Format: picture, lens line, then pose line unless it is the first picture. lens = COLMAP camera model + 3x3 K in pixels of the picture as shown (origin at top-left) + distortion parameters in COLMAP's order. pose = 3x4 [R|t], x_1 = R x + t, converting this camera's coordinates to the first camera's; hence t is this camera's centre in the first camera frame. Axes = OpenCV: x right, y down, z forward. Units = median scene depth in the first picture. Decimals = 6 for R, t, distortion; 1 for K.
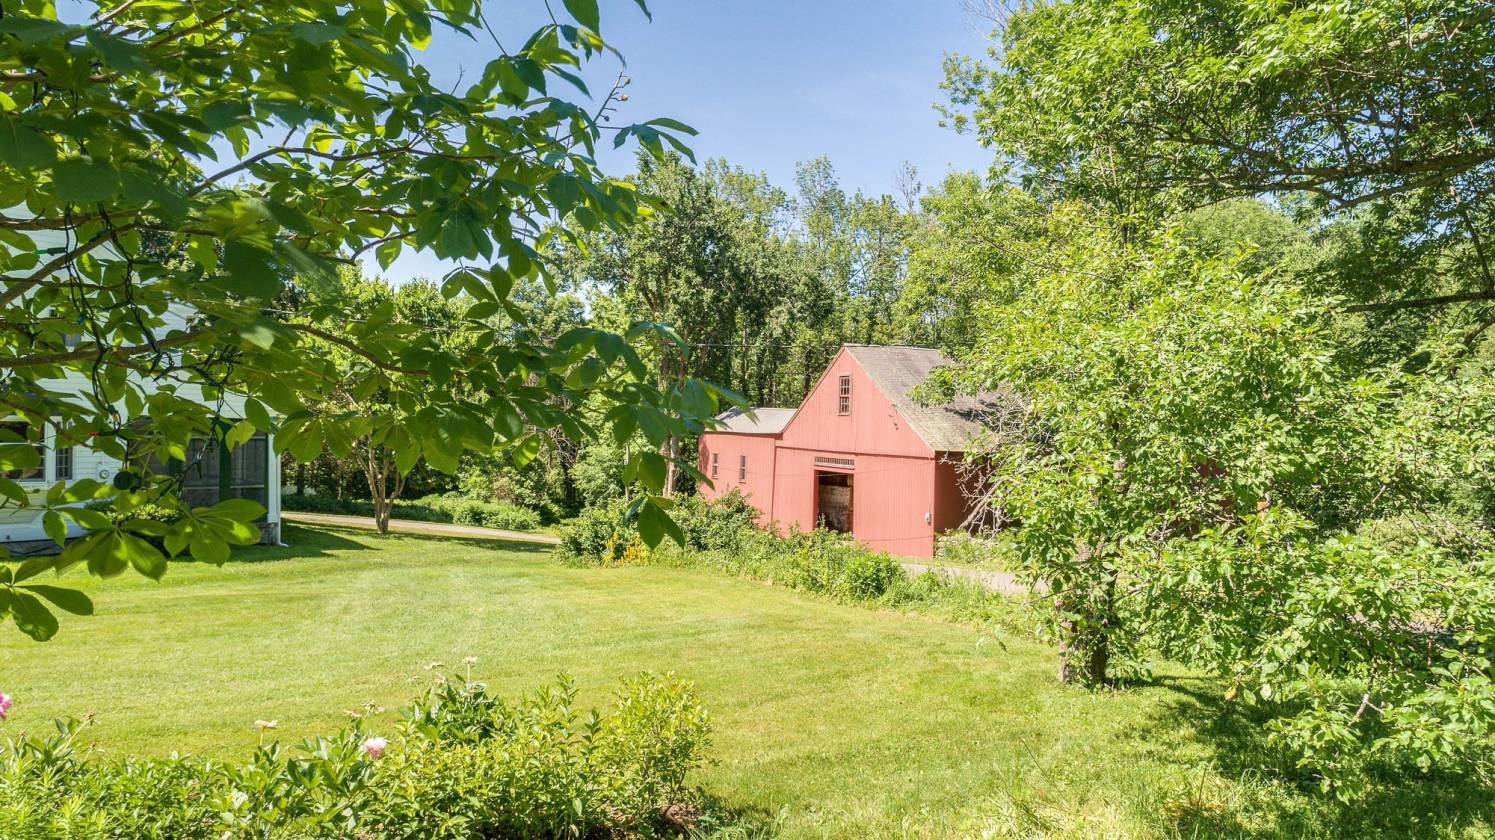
lens RADIAL K [[1107.8, 0, 745.9], [0, 1107.8, 419.7], [0, 0, 1]] dist [-0.058008, -0.000324]
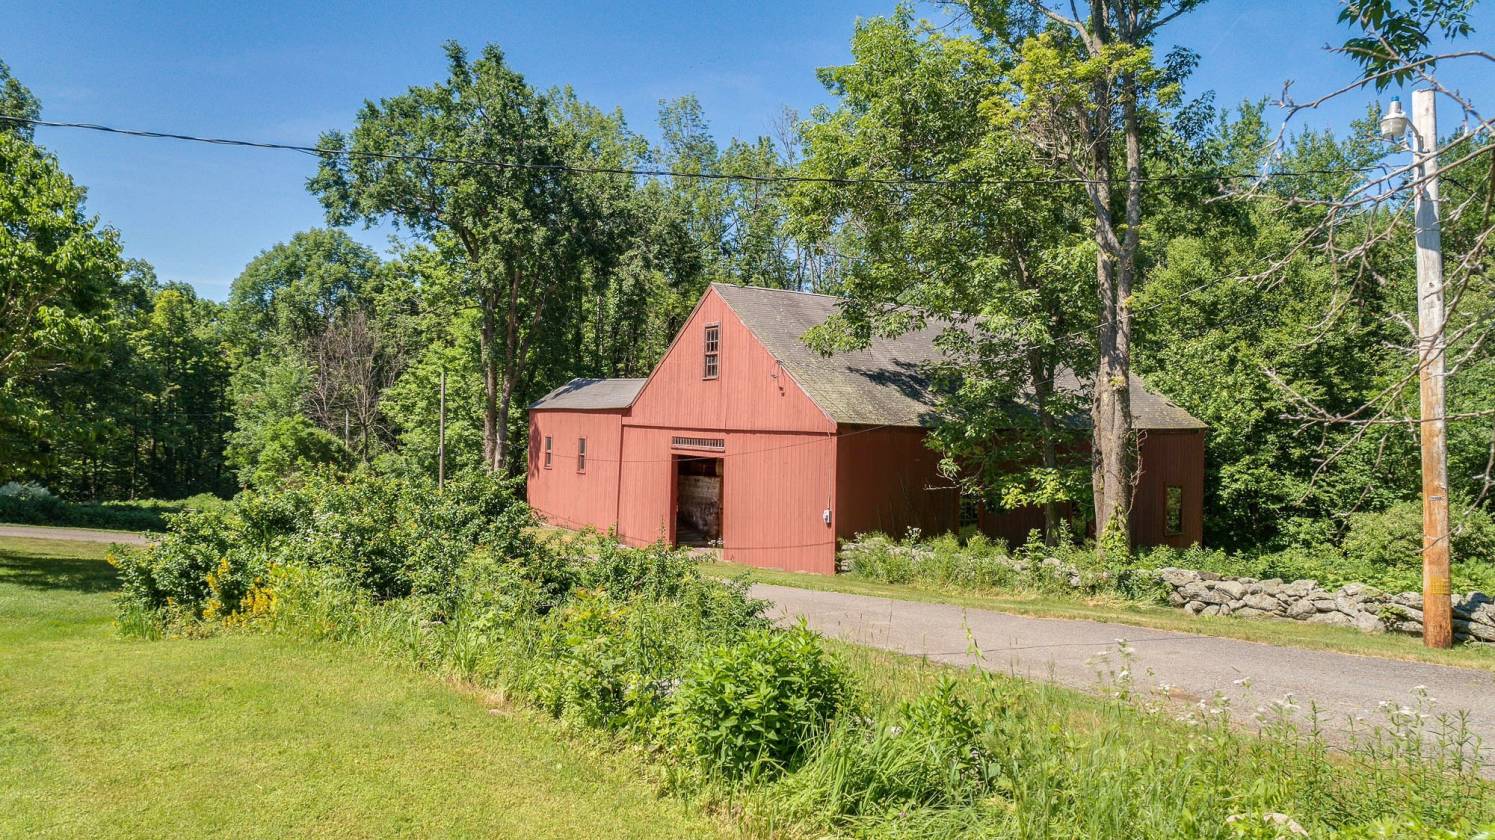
lens RADIAL K [[1107.8, 0, 750.3], [0, 1107.8, 419.1], [0, 0, 1]] dist [-0.058008, -0.000324]
pose [[0.993080, -0.001420, 0.117427, 0.022277], [0.001266, 0.999998, 0.001387, 0.017261], [-0.117429, -0.001228, 0.993081, 0.210885]]
